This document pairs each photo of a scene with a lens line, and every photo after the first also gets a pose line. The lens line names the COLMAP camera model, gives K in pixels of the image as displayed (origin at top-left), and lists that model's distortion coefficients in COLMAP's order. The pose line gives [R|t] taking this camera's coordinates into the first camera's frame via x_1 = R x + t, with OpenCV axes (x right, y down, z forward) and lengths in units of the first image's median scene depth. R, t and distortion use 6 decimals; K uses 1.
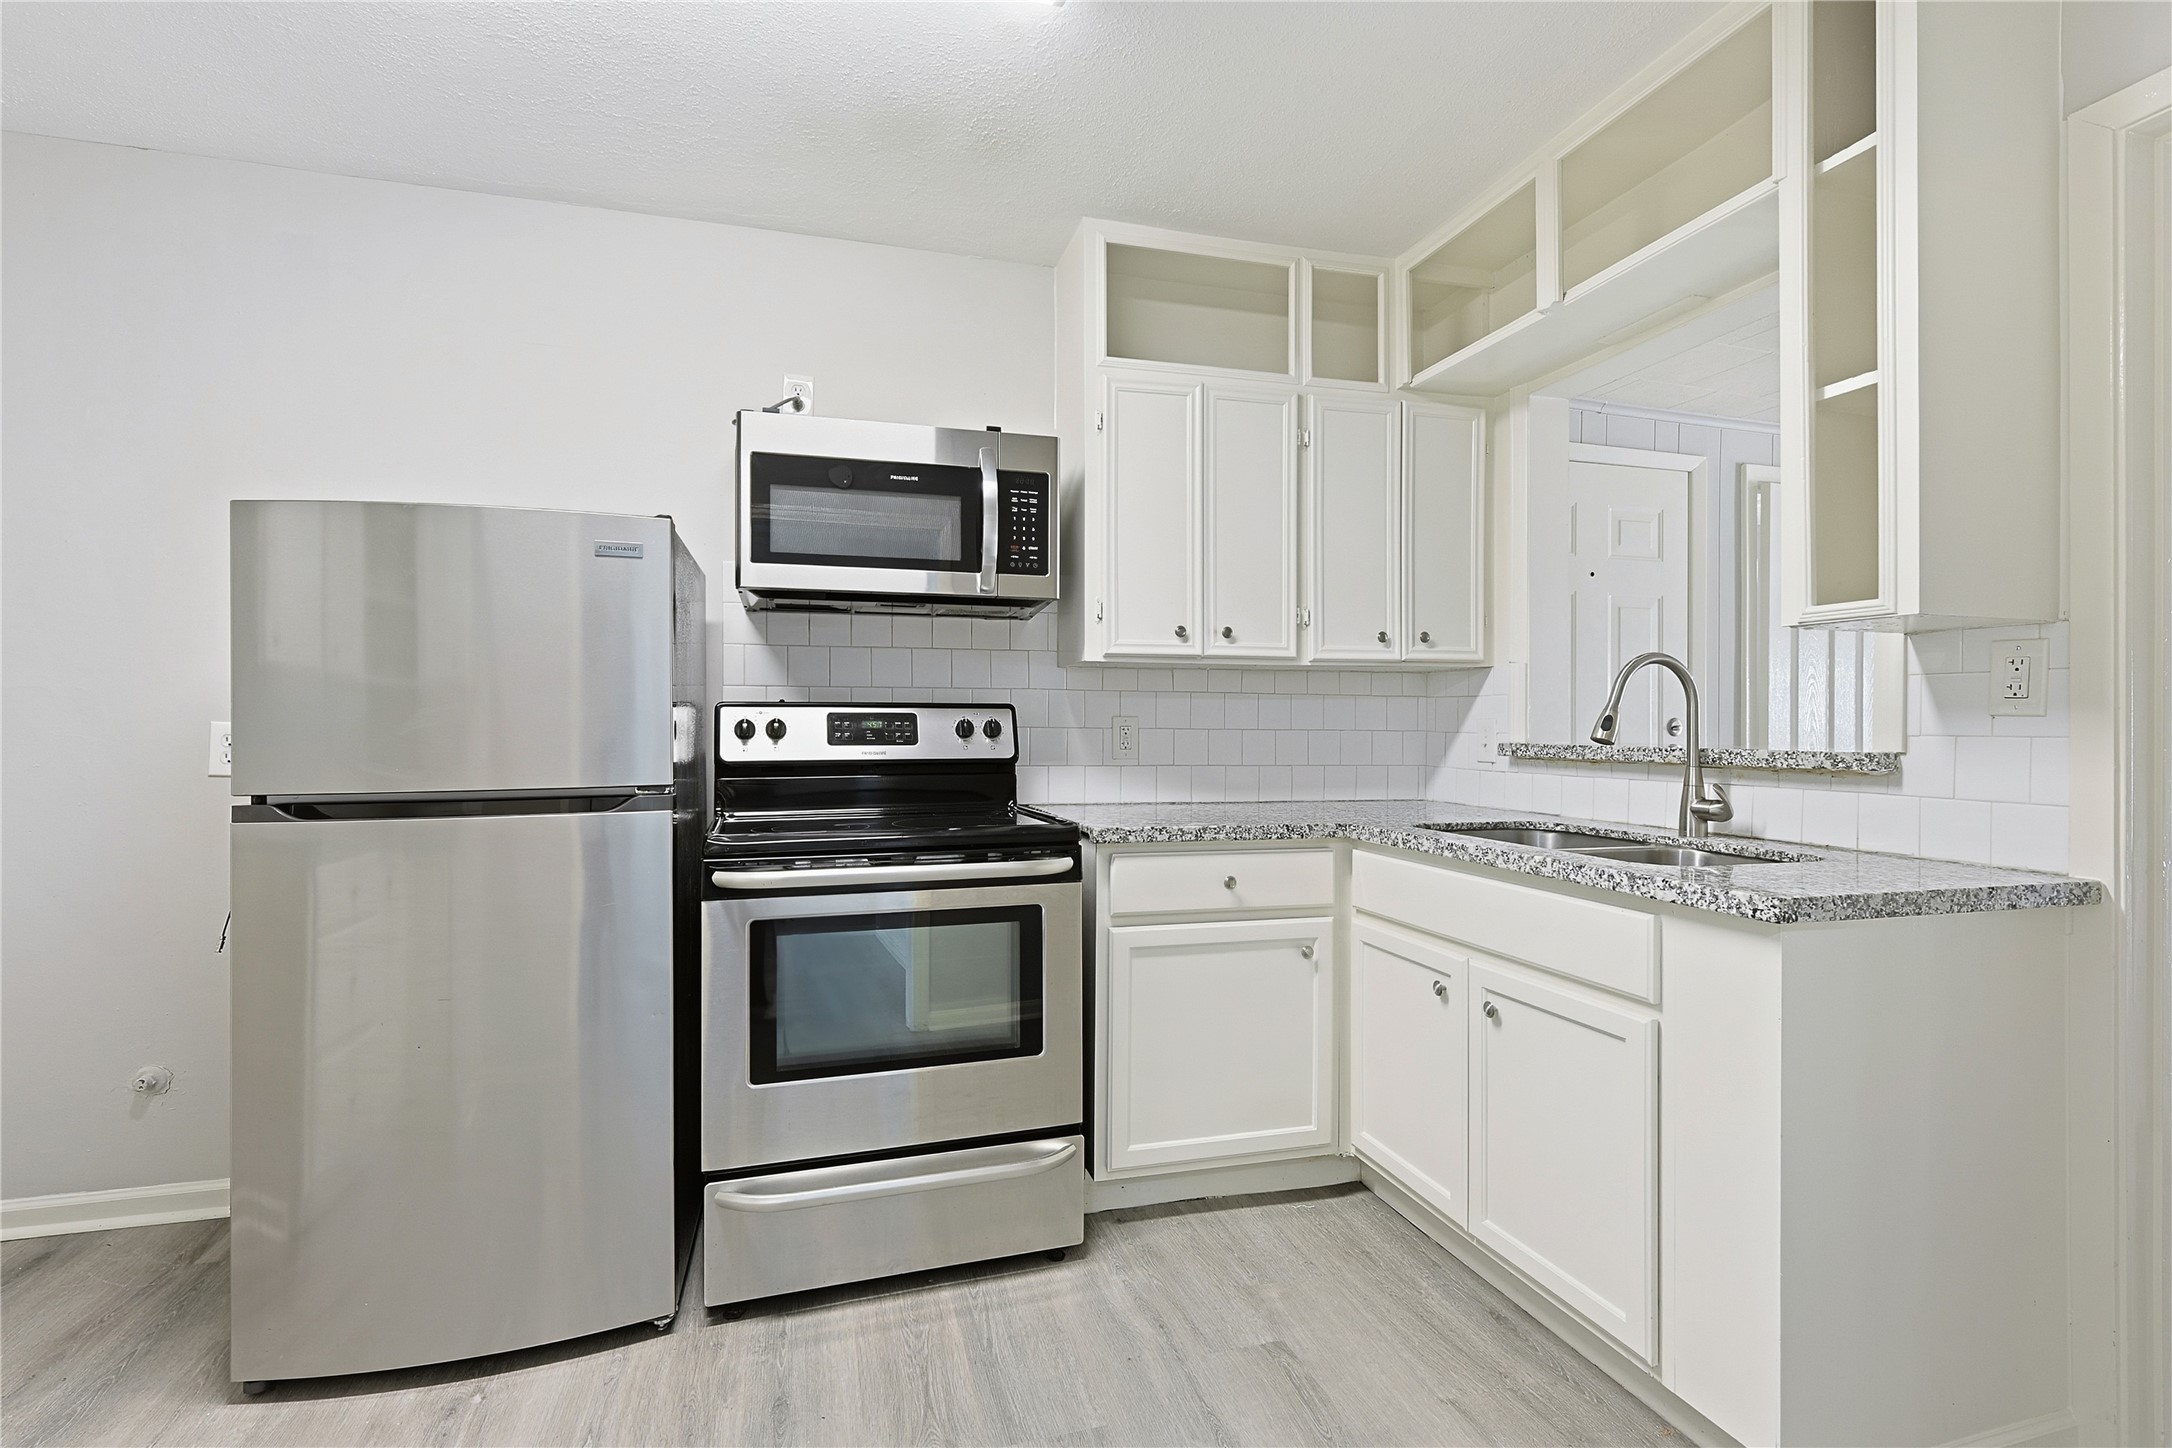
lens RADIAL K [[1009.3, 0, 1072.3], [0, 1009.3, 731.5], [0, 0, 1]] dist [0.002723, 0.000822]
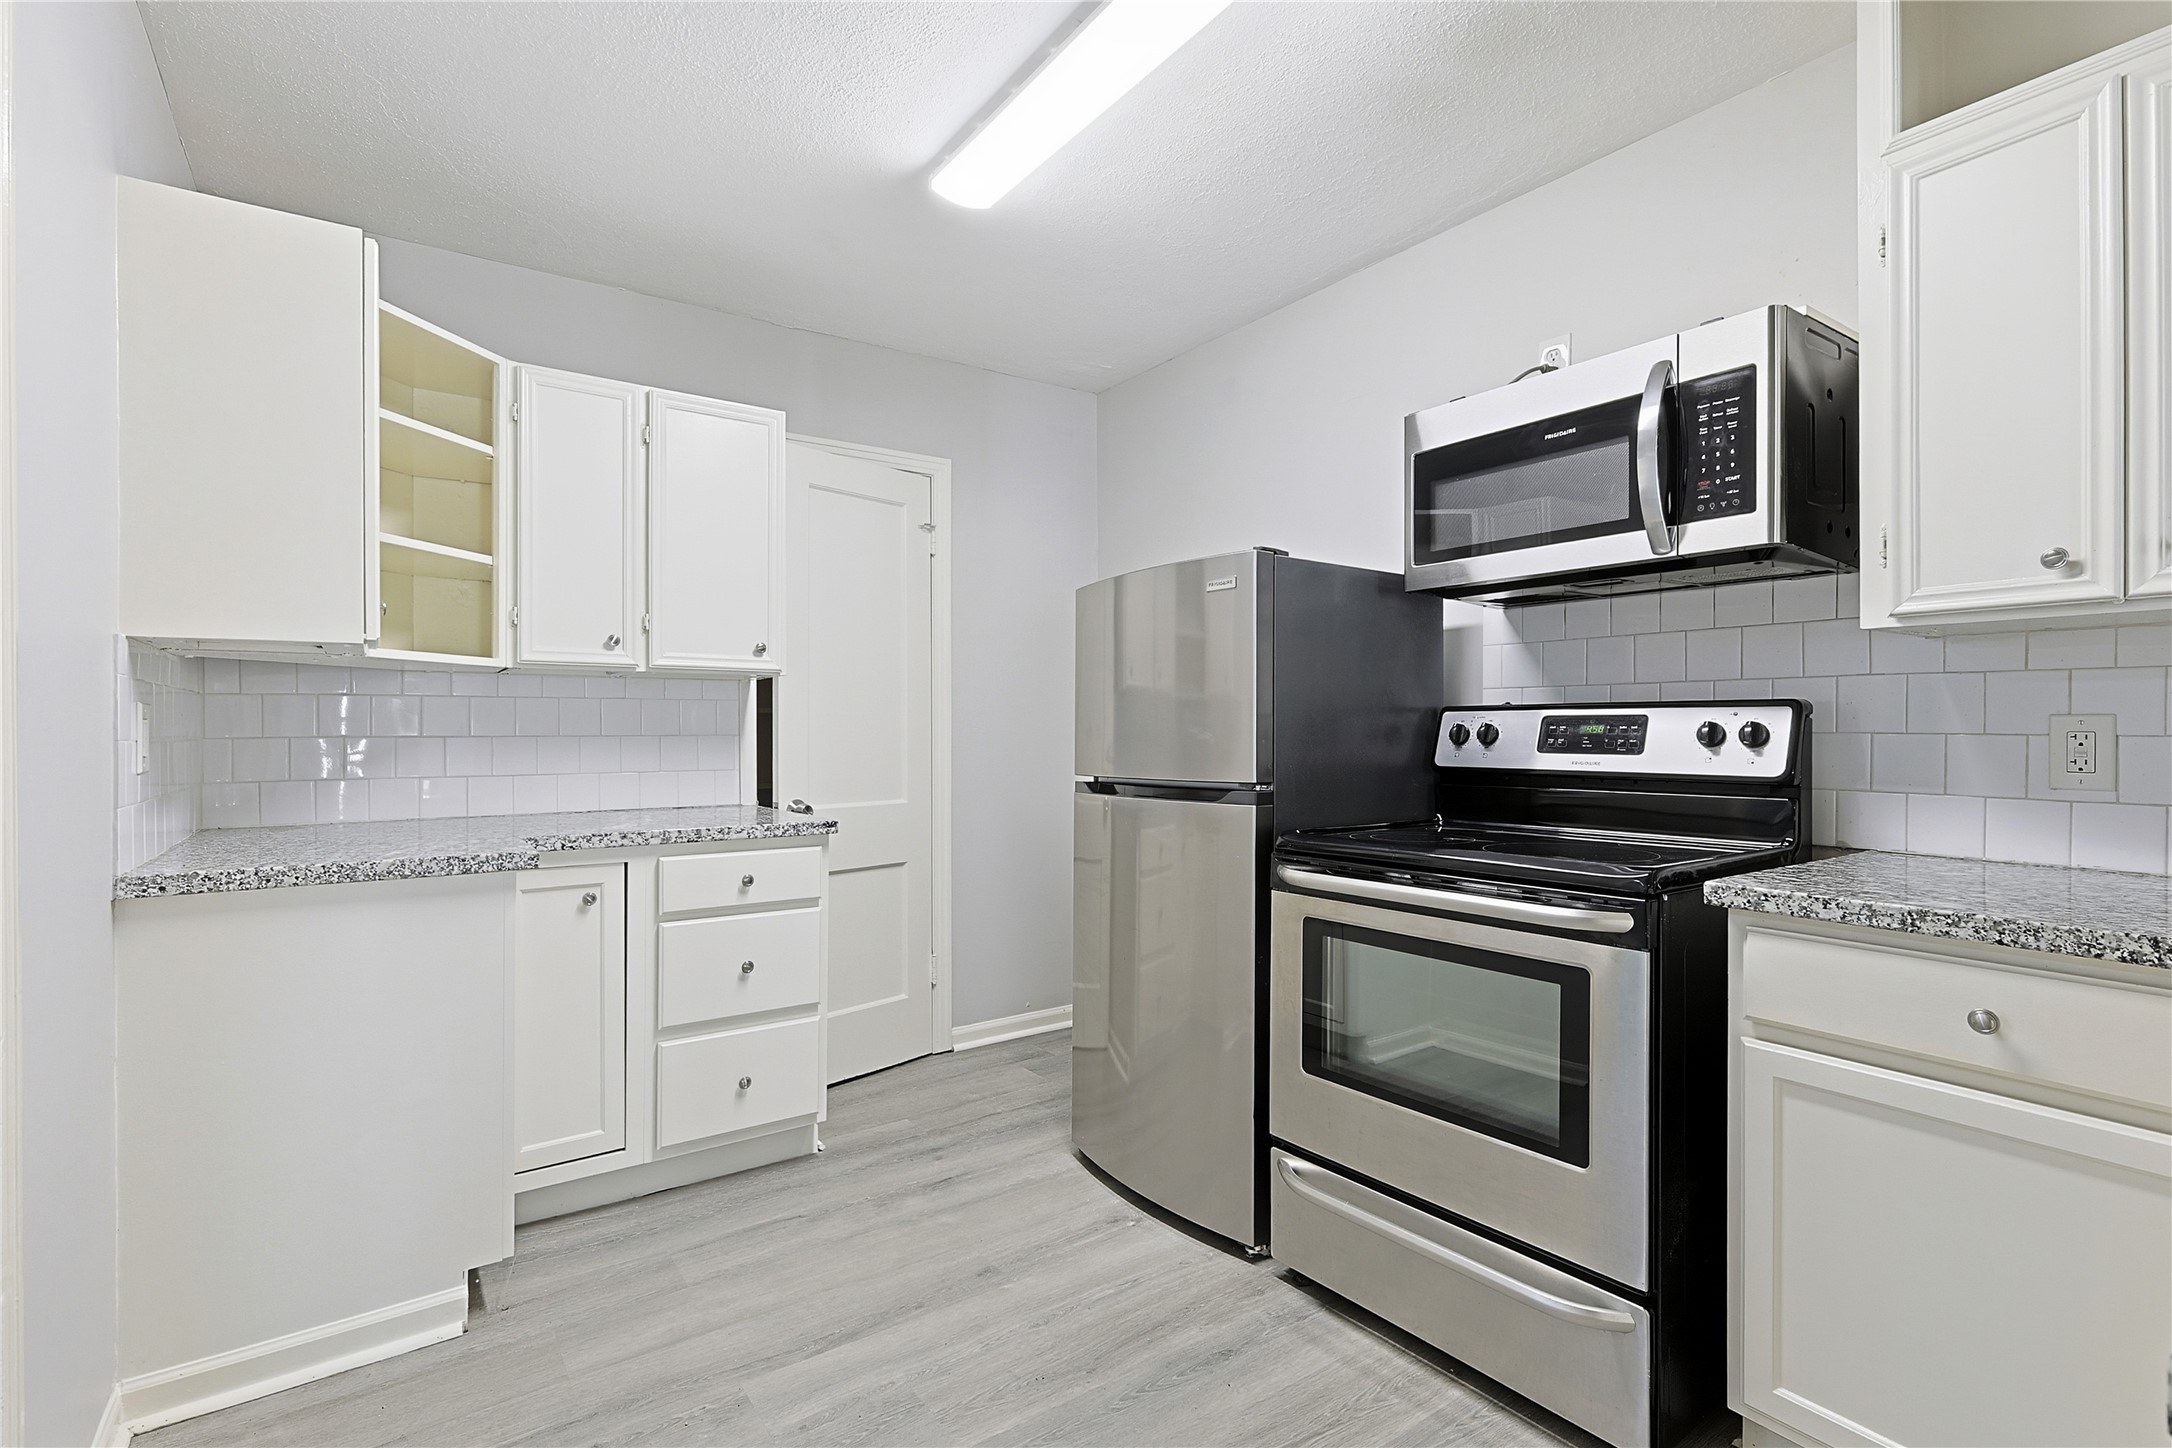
lens RADIAL K [[1009.3, 0, 1077.8], [0, 1009.3, 731.1], [0, 0, 1]] dist [0.002723, 0.000822]
pose [[0.330077, 0.000547, -0.943954, 0.476783], [-0.002267, 0.999997, -0.000213, -0.004433], [0.943951, 0.002210, 0.330077, 0.339072]]
